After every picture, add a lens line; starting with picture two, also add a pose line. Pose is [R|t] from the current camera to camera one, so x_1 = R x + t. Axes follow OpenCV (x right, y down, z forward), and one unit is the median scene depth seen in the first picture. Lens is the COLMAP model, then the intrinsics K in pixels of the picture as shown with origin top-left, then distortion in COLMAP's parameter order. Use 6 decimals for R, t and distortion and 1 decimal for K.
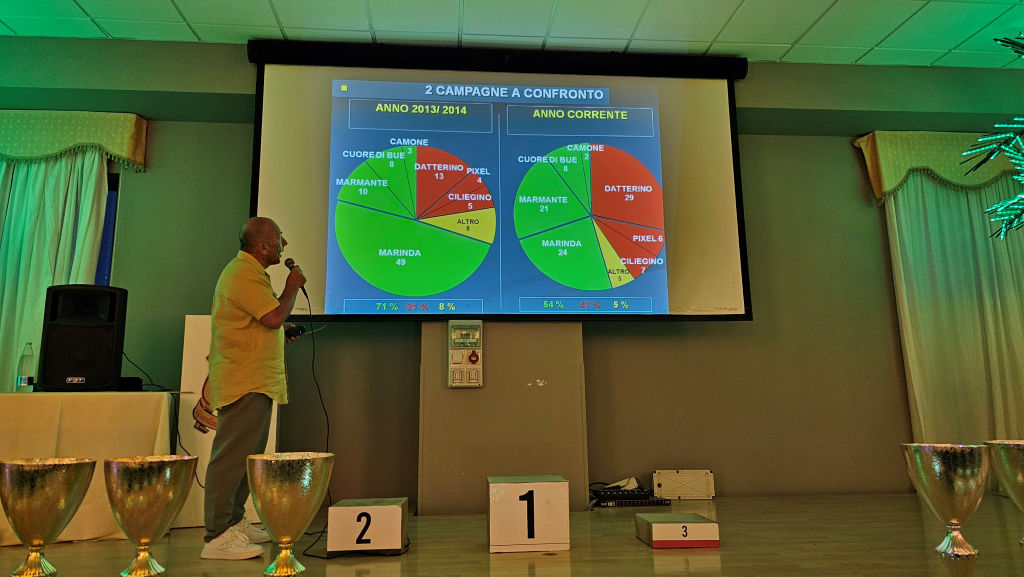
lens RADIAL K [[689.7, 0, 518.0], [0, 689.7, 288.1], [0, 0, 1]] dist [0.073628, -0.066311]
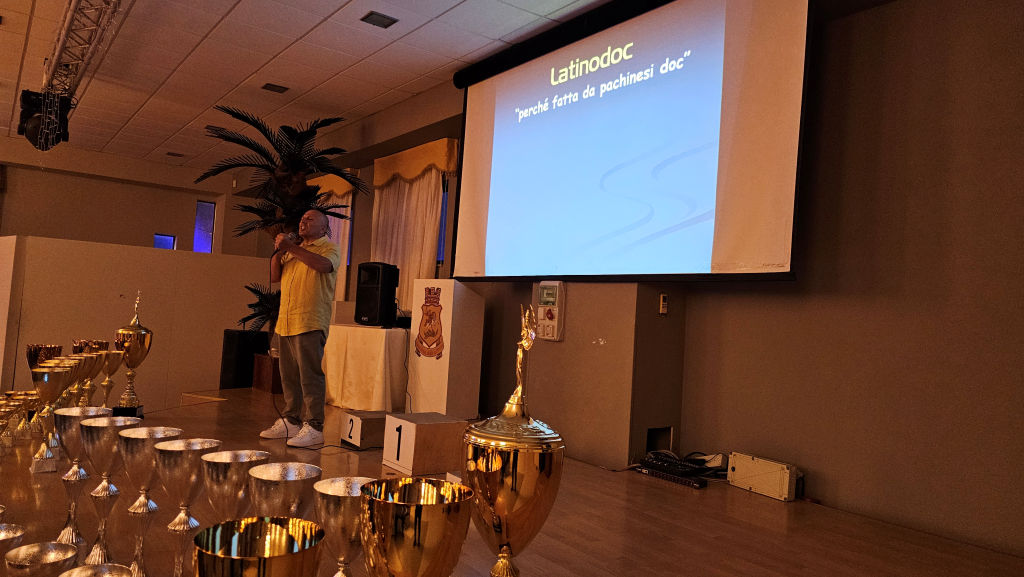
lens RADIAL K [[692.1, 0, 522.0], [0, 692.1, 285.0], [0, 0, 1]] dist [0.070508, -0.071872]
pose [[0.531871, 0.010212, -0.846764, 0.839240], [0.082096, 0.994596, 0.063561, -0.022394], [0.842837, -0.103322, 0.528158, 0.360118]]
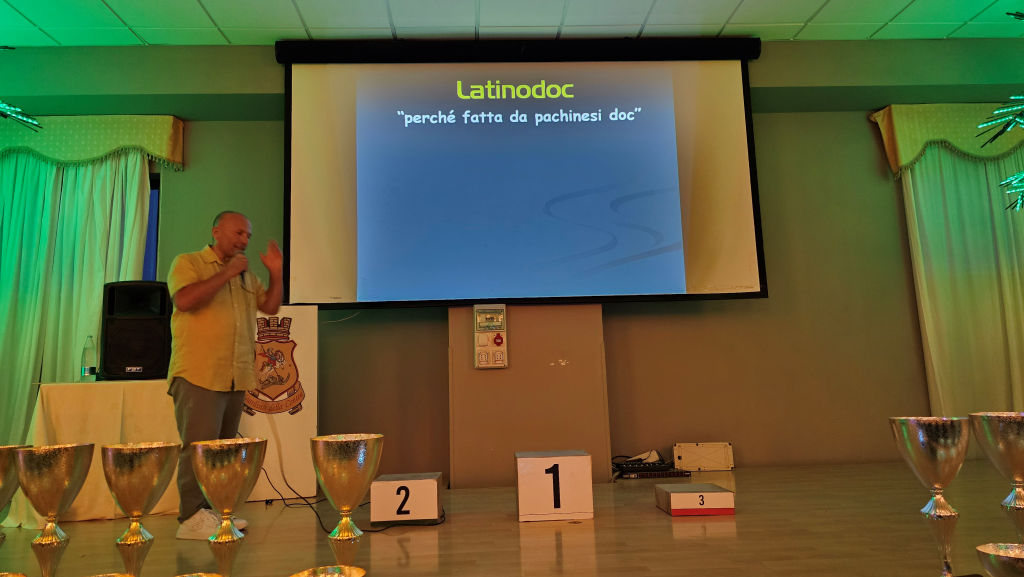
lens RADIAL K [[689.9, 0, 512.0], [0, 689.9, 288.5], [0, 0, 1]] dist [0.076186, -0.075744]
pose [[0.998882, -0.024754, -0.040284, 0.000491], [0.026142, 0.999069, 0.034312, -0.012714], [0.039397, -0.035327, 0.998599, -0.043965]]
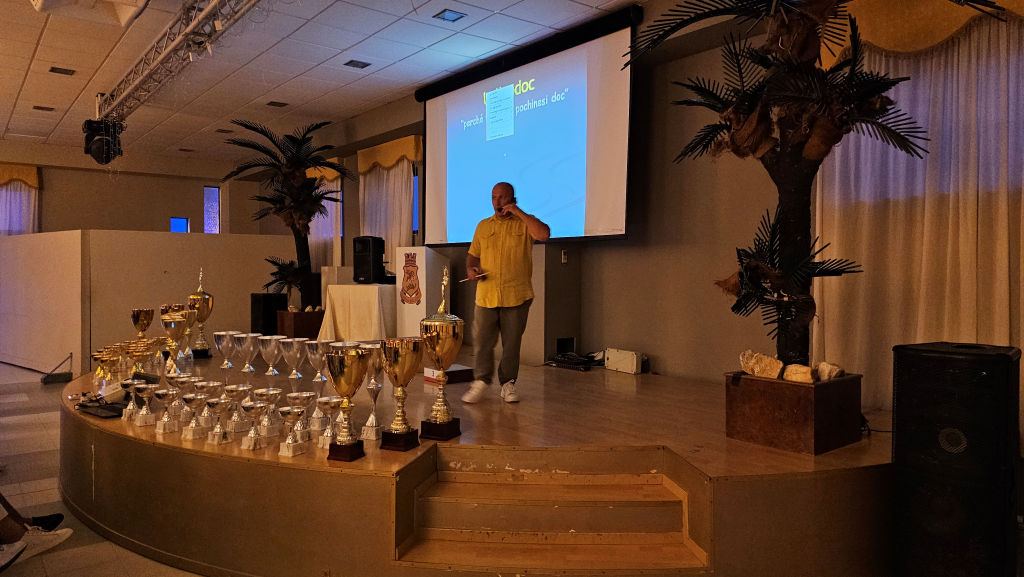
lens RADIAL K [[692.1, 0, 522.0], [0, 692.1, 285.0], [0, 0, 1]] dist [0.070508, -0.071872]
pose [[0.551238, 0.035188, -0.833605, 1.296804], [0.138709, 0.981342, 0.133148, -0.065838], [0.822737, -0.189025, 0.536072, 0.170531]]
